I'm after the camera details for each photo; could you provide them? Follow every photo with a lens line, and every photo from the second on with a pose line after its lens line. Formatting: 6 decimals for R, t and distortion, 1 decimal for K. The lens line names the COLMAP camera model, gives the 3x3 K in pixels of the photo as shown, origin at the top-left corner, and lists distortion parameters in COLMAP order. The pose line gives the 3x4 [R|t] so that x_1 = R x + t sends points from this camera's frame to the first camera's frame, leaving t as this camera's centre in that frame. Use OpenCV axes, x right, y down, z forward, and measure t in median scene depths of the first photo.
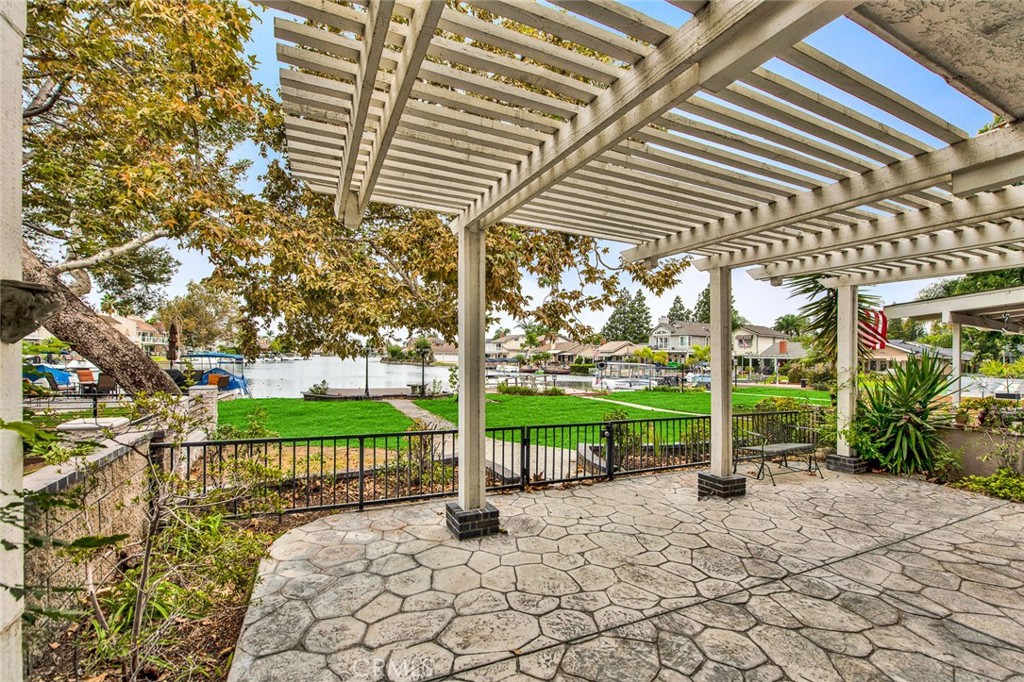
lens RADIAL K [[440.9, 0, 521.8], [0, 440.9, 341.9], [0, 0, 1]] dist [-0.017124, 0.000038]
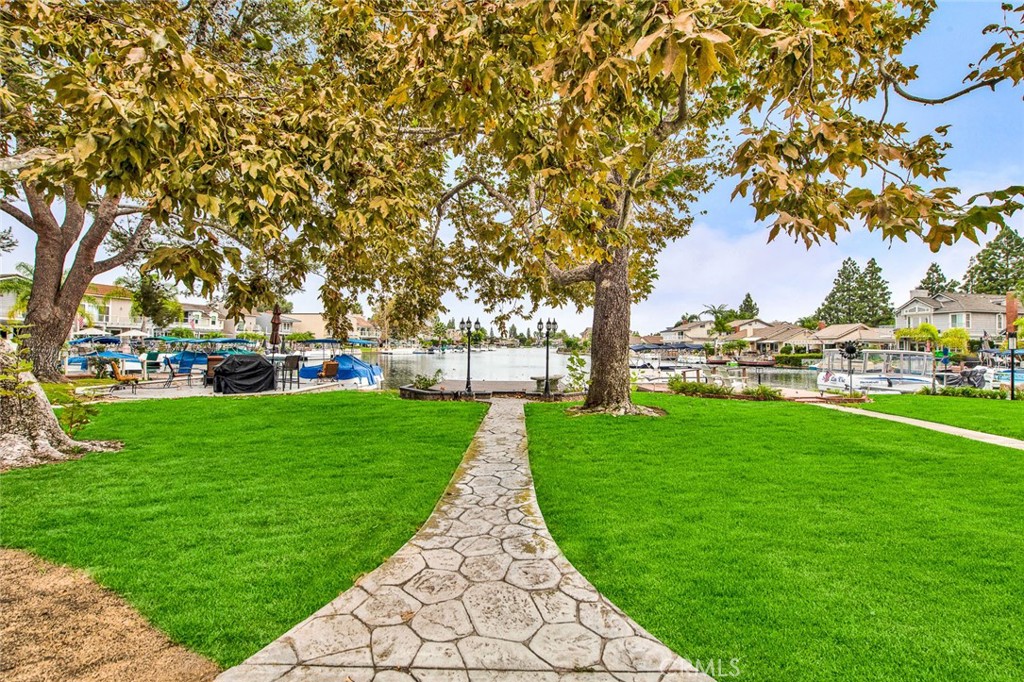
lens RADIAL K [[440.9, 0, 521.8], [0, 440.9, 341.9], [0, 0, 1]] dist [-0.017124, 0.000038]
pose [[0.919298, -0.010765, -0.393415, 0.002398], [0.018479, 0.999704, 0.015827, 0.009343], [0.393129, -0.021819, 0.919225, 0.112545]]
